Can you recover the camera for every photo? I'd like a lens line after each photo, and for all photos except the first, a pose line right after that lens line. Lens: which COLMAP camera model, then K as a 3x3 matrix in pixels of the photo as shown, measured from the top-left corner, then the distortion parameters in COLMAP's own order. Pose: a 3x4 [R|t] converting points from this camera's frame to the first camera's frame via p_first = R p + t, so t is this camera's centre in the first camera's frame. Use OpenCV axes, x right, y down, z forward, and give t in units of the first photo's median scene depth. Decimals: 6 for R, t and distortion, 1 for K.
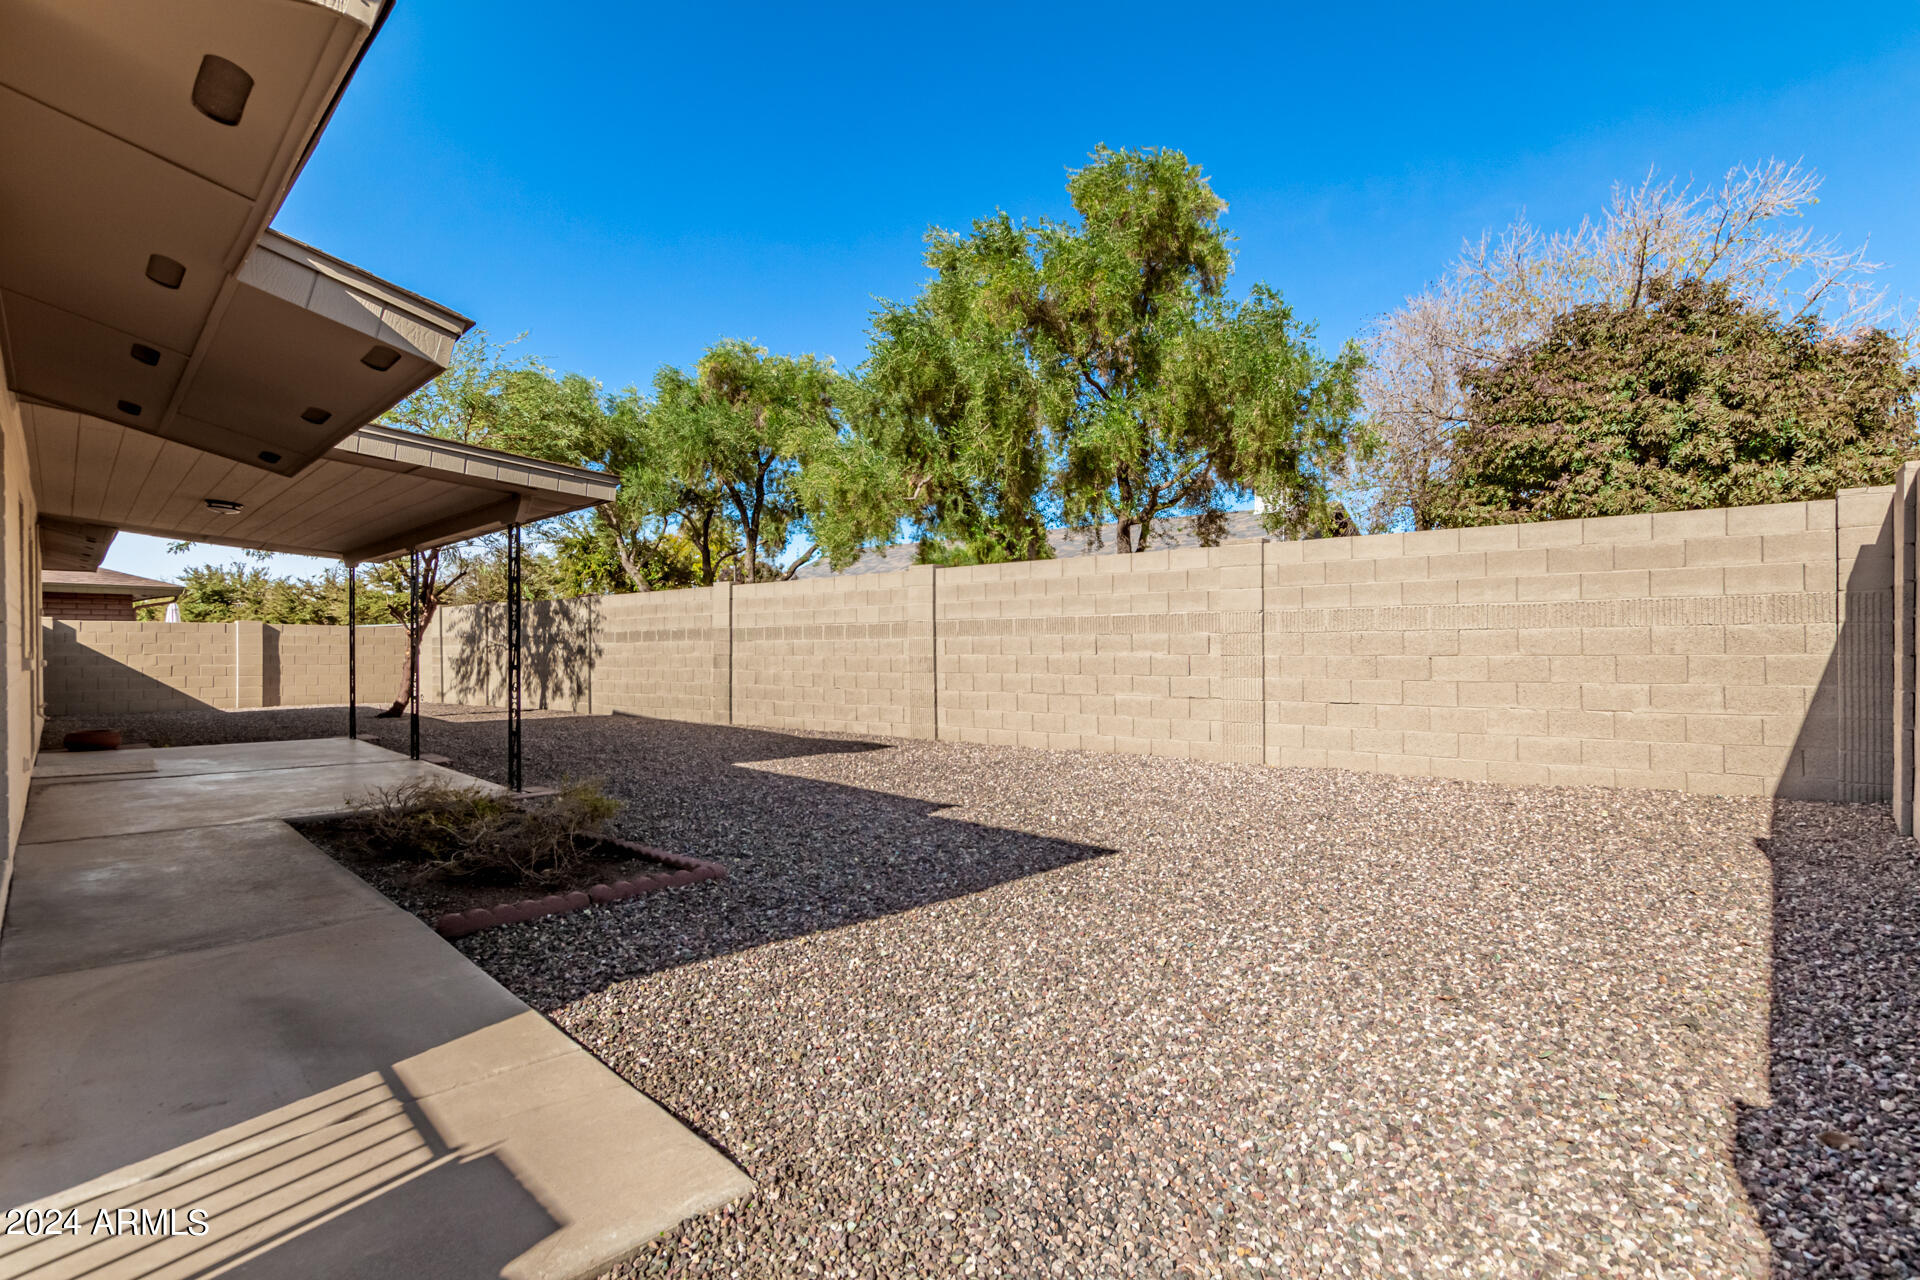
lens RADIAL K [[900.1, 0, 960.0], [0, 900.1, 640.0], [0, 0, 1]] dist [-0.016657, 0.000204]
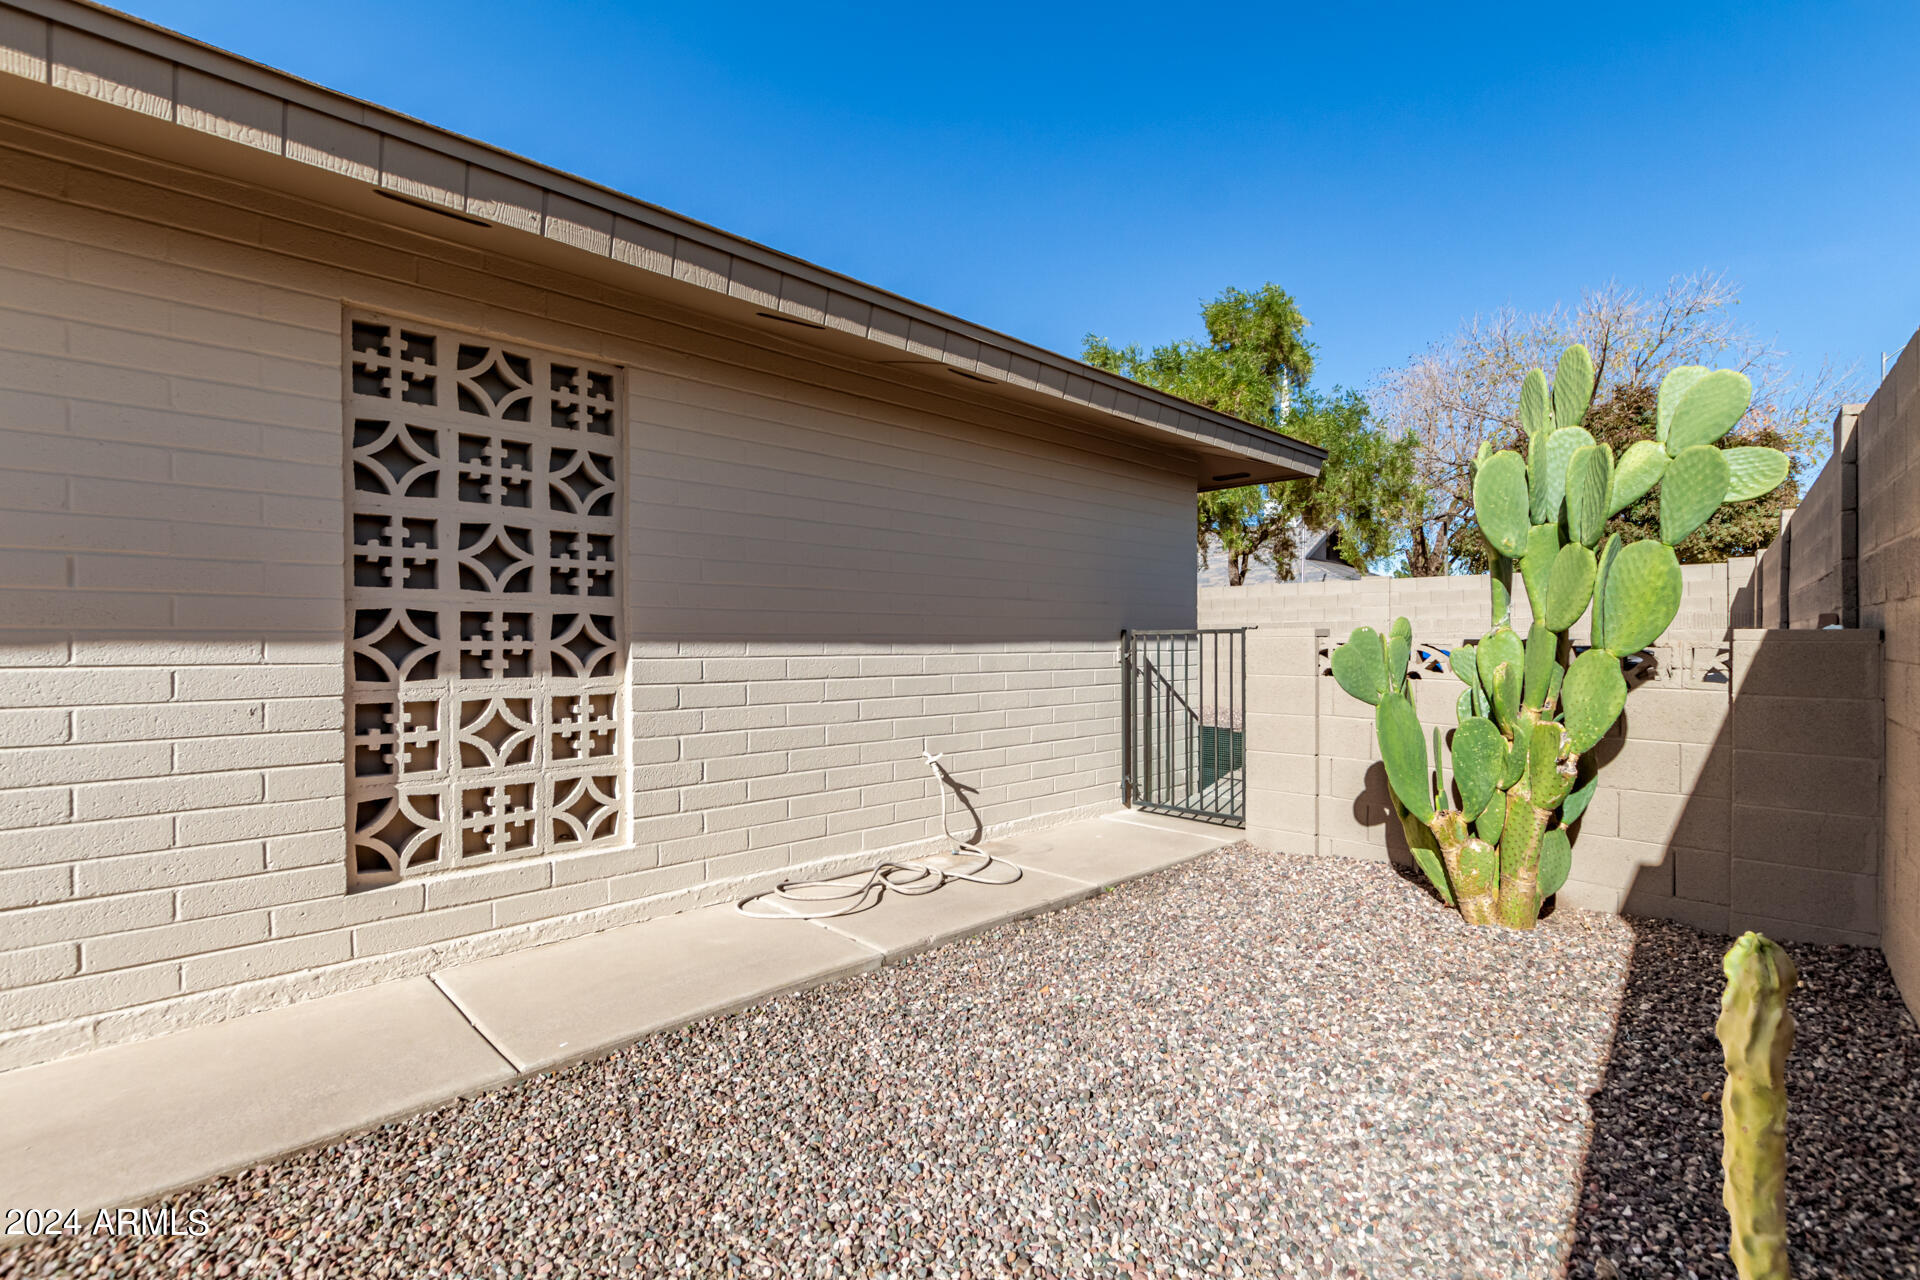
lens RADIAL K [[870.9, 0, 969.0], [0, 870.9, 632.0], [0, 0, 1]] dist [0.000801, 0.000076]
pose [[0.999427, -0.000965, 0.033843, -0.311092], [0.001237, 0.999967, -0.008006, 0.000481], [-0.033834, 0.008043, 0.999395, -0.361189]]
